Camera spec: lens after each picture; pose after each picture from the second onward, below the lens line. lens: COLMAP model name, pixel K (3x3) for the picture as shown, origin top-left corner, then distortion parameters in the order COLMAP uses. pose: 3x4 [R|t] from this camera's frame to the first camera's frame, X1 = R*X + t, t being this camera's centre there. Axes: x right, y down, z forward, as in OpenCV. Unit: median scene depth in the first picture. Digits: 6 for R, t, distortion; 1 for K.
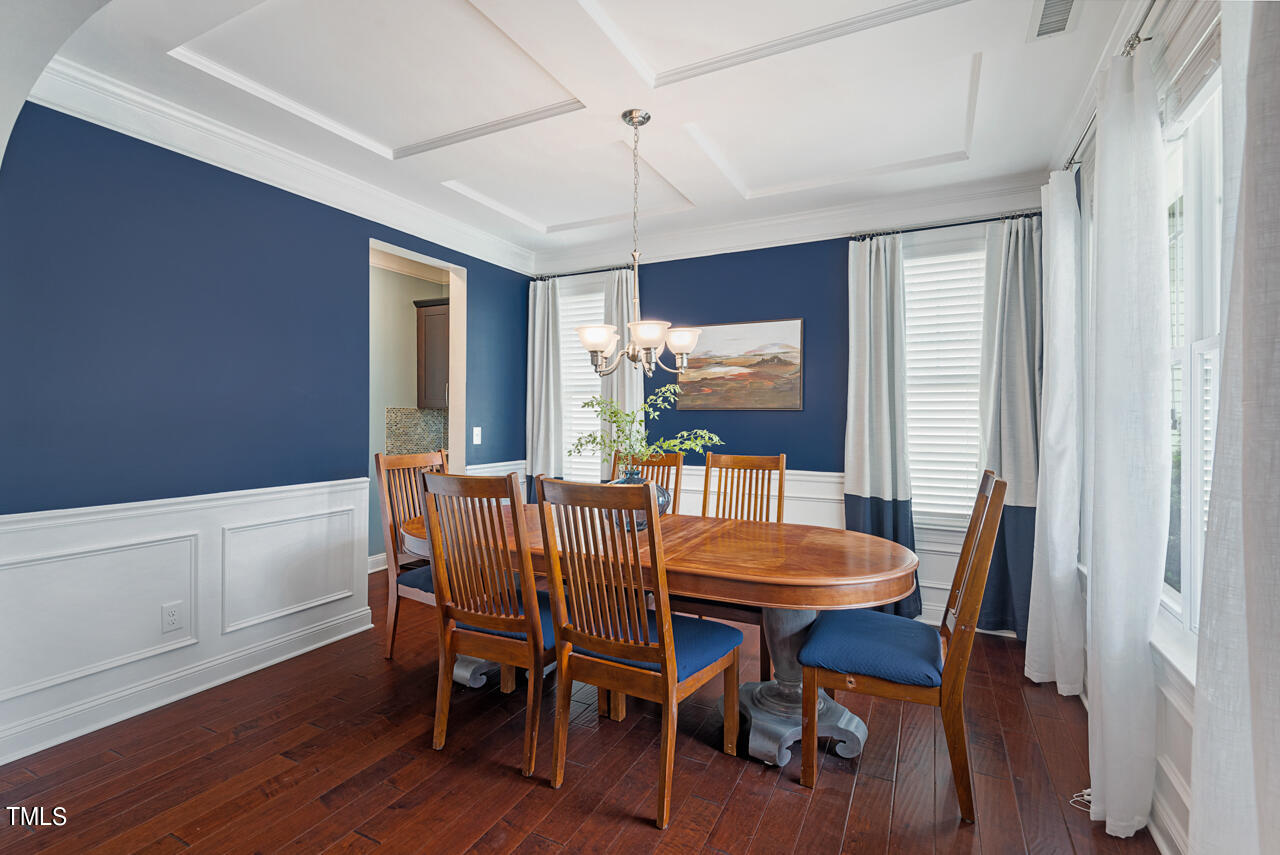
lens RADIAL K [[580.0, 0, 644.2], [0, 580.0, 415.1], [0, 0, 1]] dist [0.029143, -0.018635]
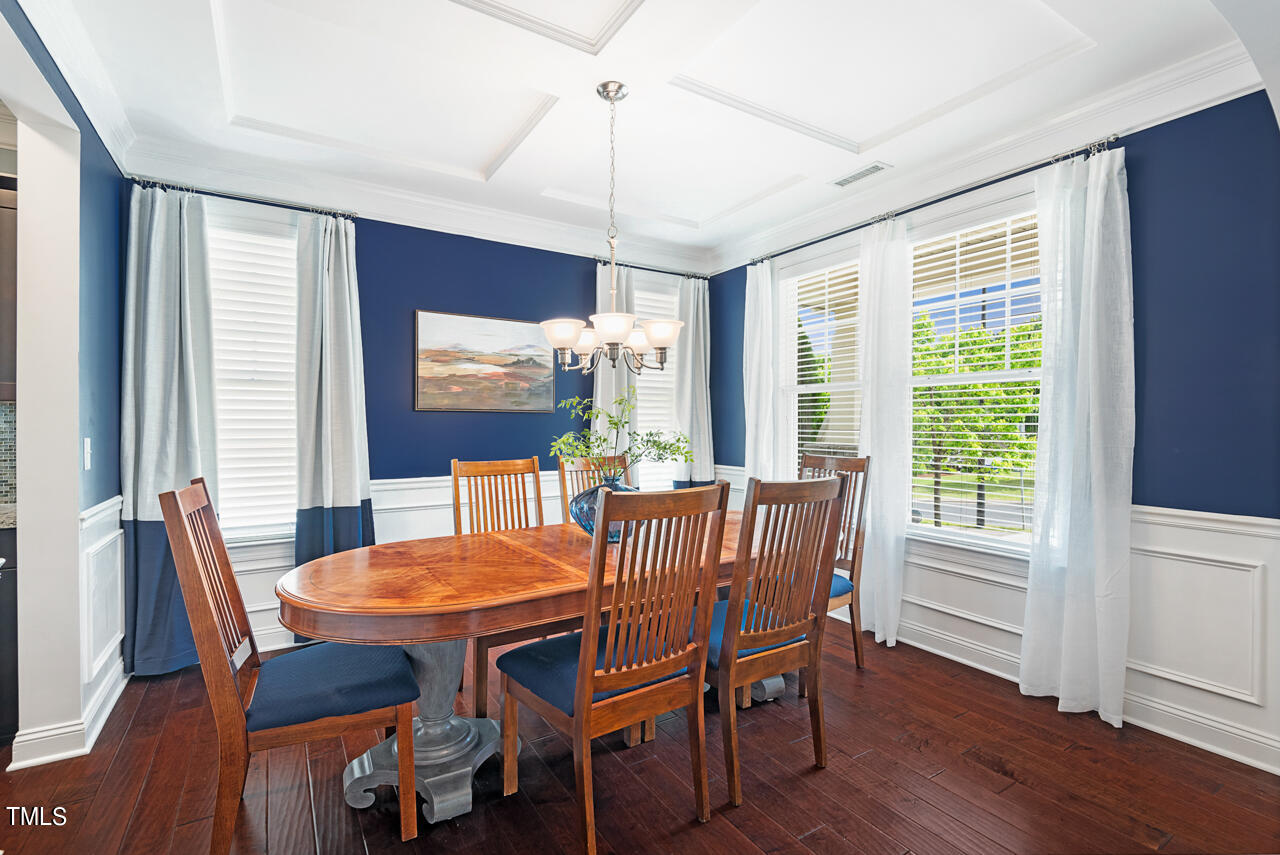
lens RADIAL K [[580.0, 0, 642.9], [0, 580.0, 425.1], [0, 0, 1]] dist [0.029143, -0.018635]
pose [[0.519319, -0.006906, 0.854552, -0.583851], [-0.004270, 0.999934, 0.010676, 0.001631], [-0.854570, -0.009194, 0.519256, 0.358718]]
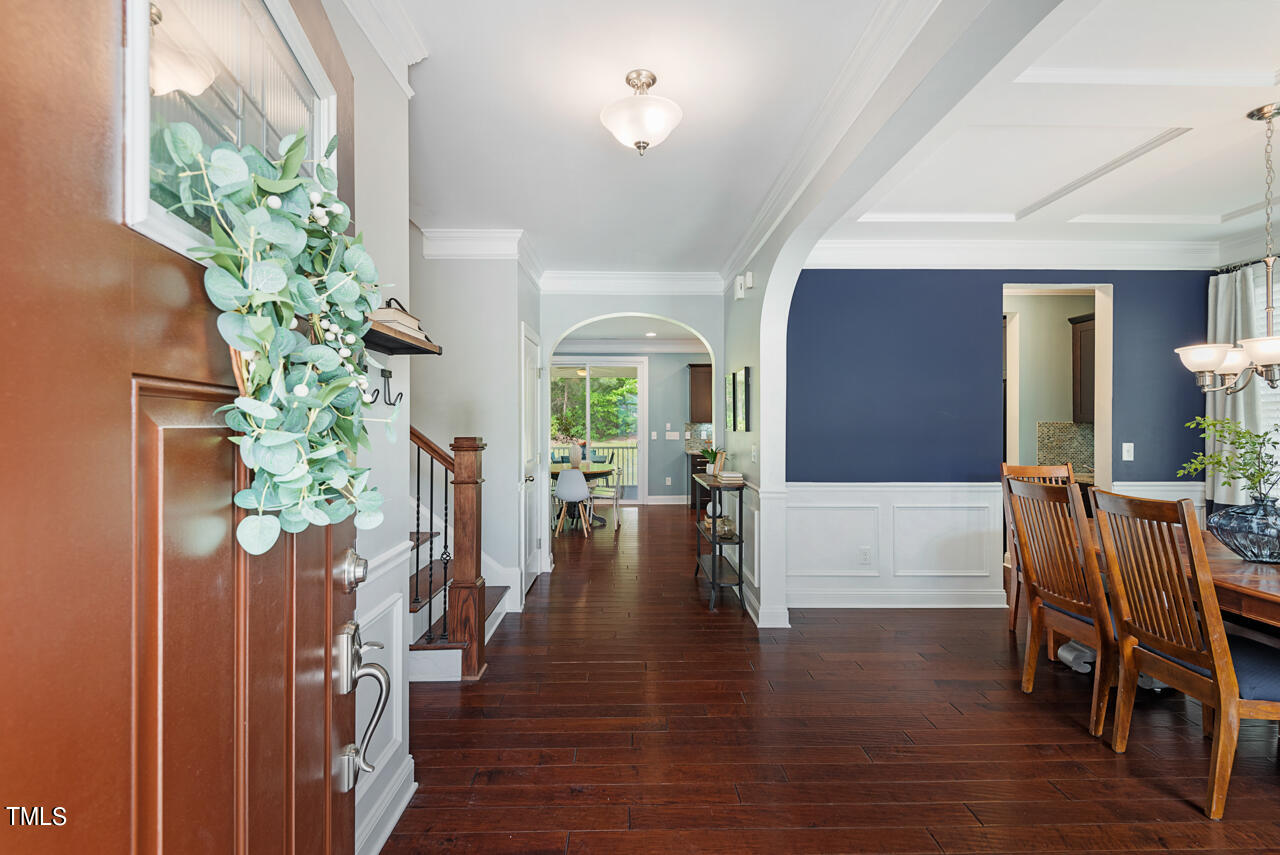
lens RADIAL K [[580.0, 0, 638.6], [0, 580.0, 423.8], [0, 0, 1]] dist [0.029143, -0.018635]
pose [[0.459565, -0.001781, -0.888142, 0.255886], [0.003371, 0.999994, -0.000261, -0.017091], [0.888138, -0.002874, 0.459569, -0.223217]]
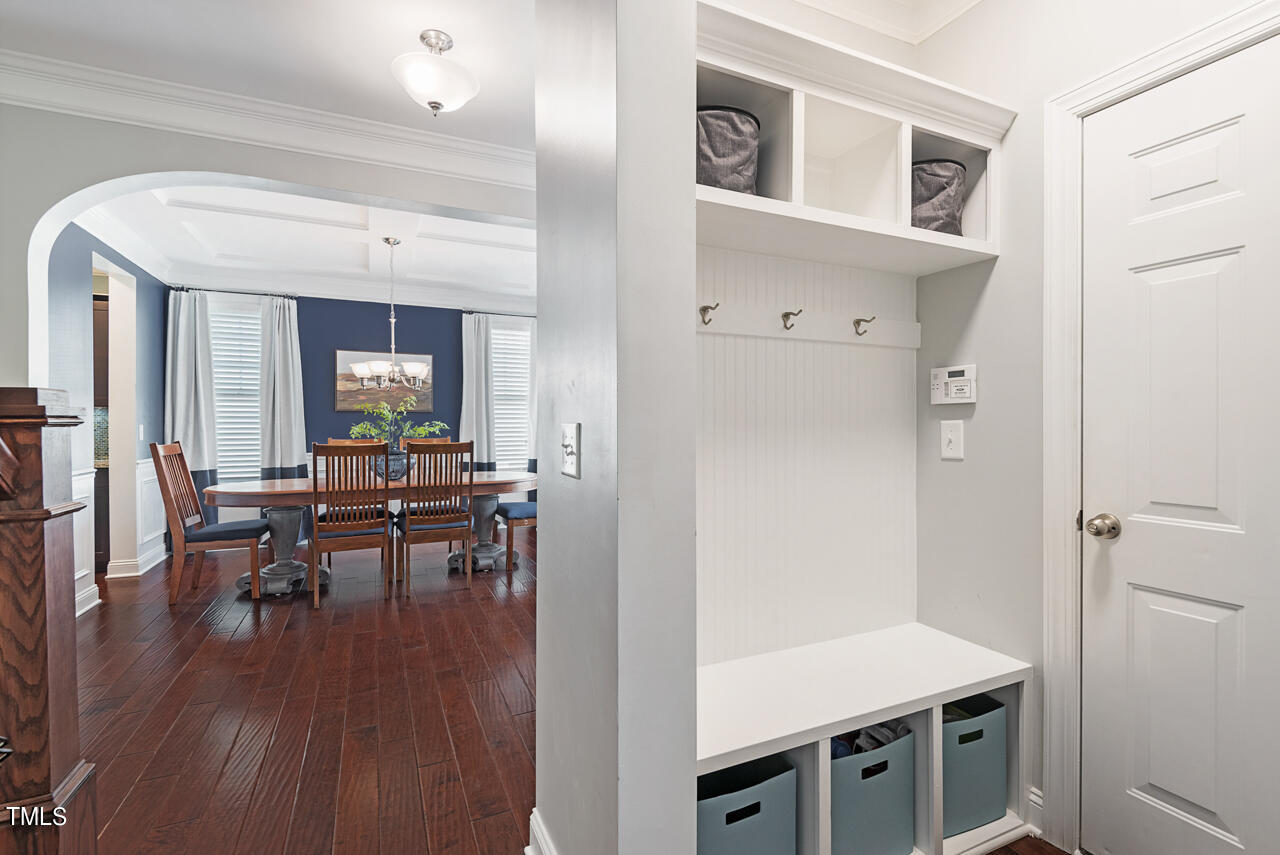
lens RADIAL K [[580.0, 0, 644.5], [0, 580.0, 435.1], [0, 0, 1]] dist [0.029143, -0.018635]
pose [[0.629328, -0.019466, 0.776896, -0.665175], [-0.000534, 0.999675, 0.025481, 0.014367], [-0.777140, -0.016451, 0.629113, -0.503596]]
